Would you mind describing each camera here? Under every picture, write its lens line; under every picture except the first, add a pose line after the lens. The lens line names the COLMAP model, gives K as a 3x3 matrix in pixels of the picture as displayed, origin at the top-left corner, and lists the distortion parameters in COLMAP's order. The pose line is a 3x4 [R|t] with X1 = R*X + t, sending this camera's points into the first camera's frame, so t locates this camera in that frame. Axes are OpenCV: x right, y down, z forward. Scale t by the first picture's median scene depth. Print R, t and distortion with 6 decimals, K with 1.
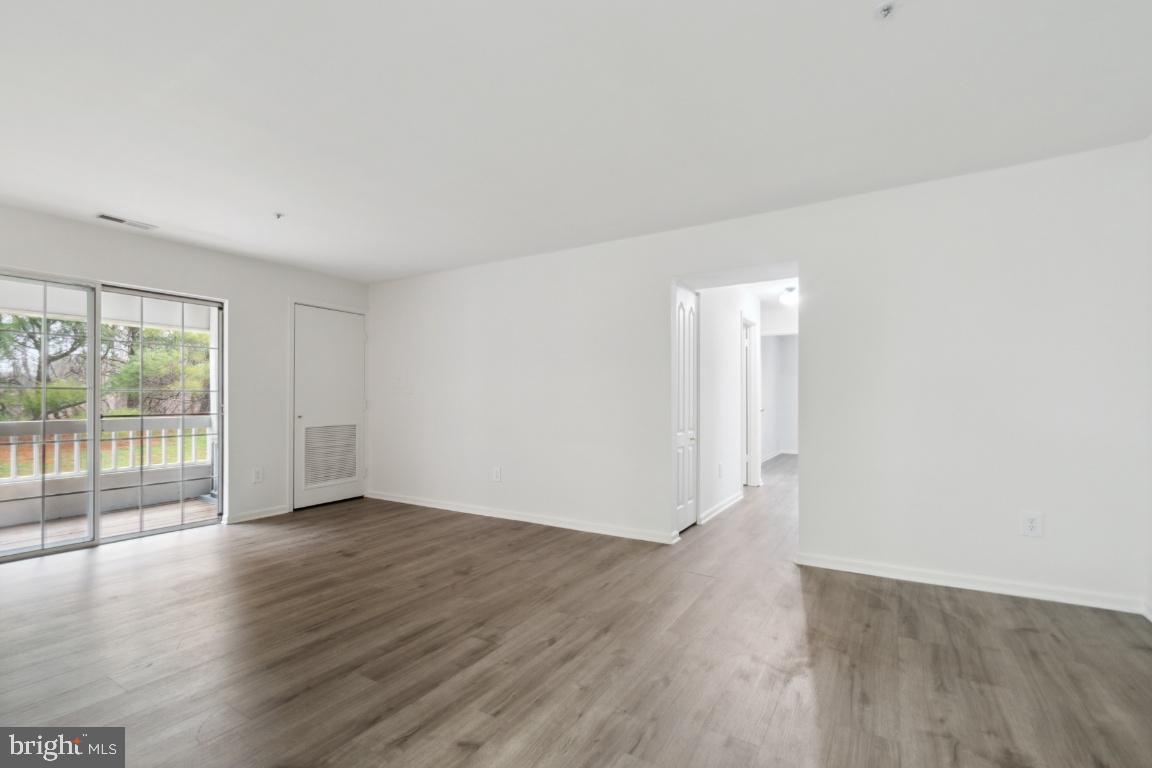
lens RADIAL K [[509.0, 0, 570.8], [0, 509.0, 396.6], [0, 0, 1]] dist [0.013980, -0.009972]
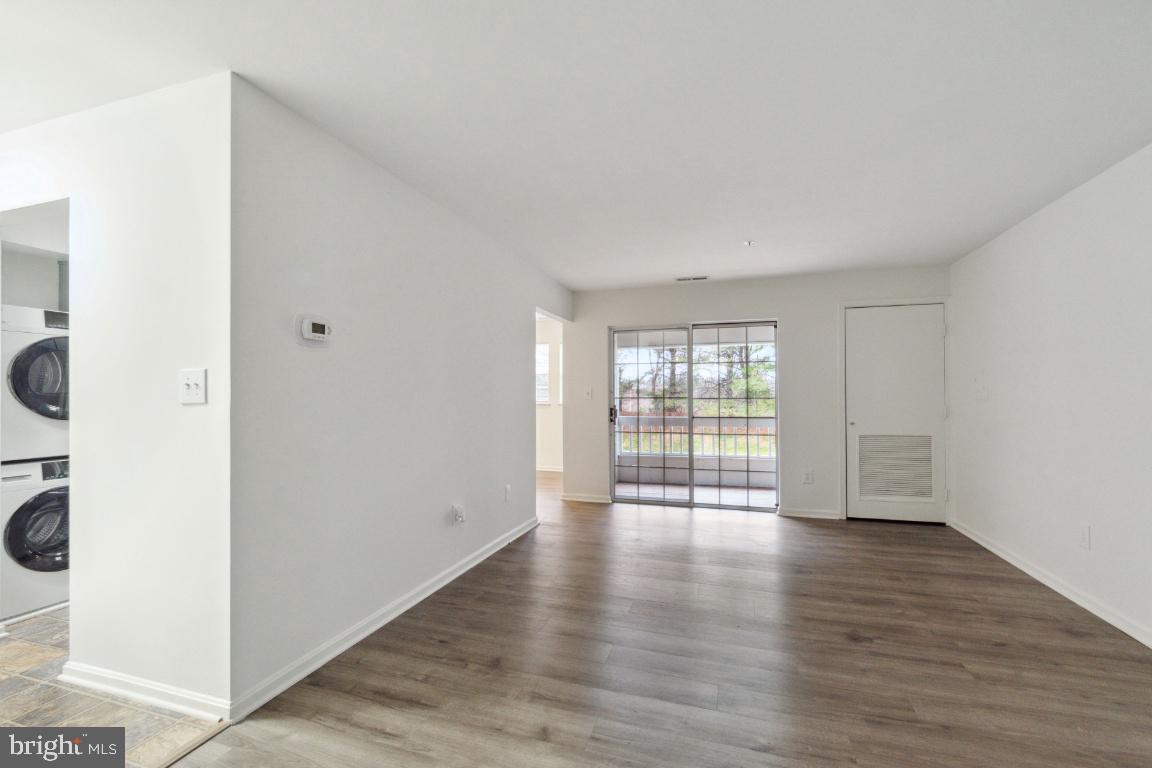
lens RADIAL K [[509.0, 0, 570.8], [0, 509.0, 396.6], [0, 0, 1]] dist [0.013980, -0.009972]
pose [[0.231753, -0.000531, -0.972774, 0.381881], [0.009495, 0.999953, 0.001717, -0.024189], [0.972728, -0.009635, 0.231748, 0.340213]]
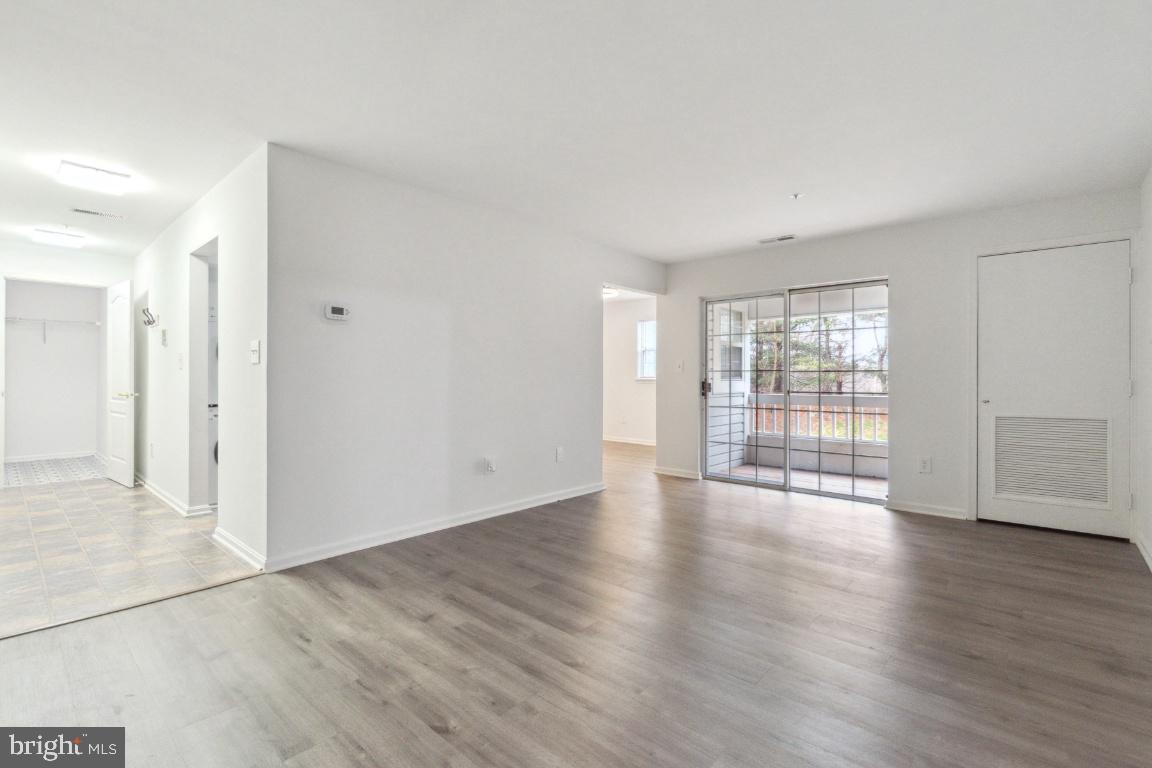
lens RADIAL K [[527.4, 0, 566.1], [0, 527.4, 384.1], [0, 0, 1]] dist [0.013069, -0.010628]
pose [[-0.192655, 0.008109, -0.981233, 0.497941], [0.003307, 0.999966, 0.007615, 0.006595], [0.981261, -0.001778, -0.192675, 0.705245]]
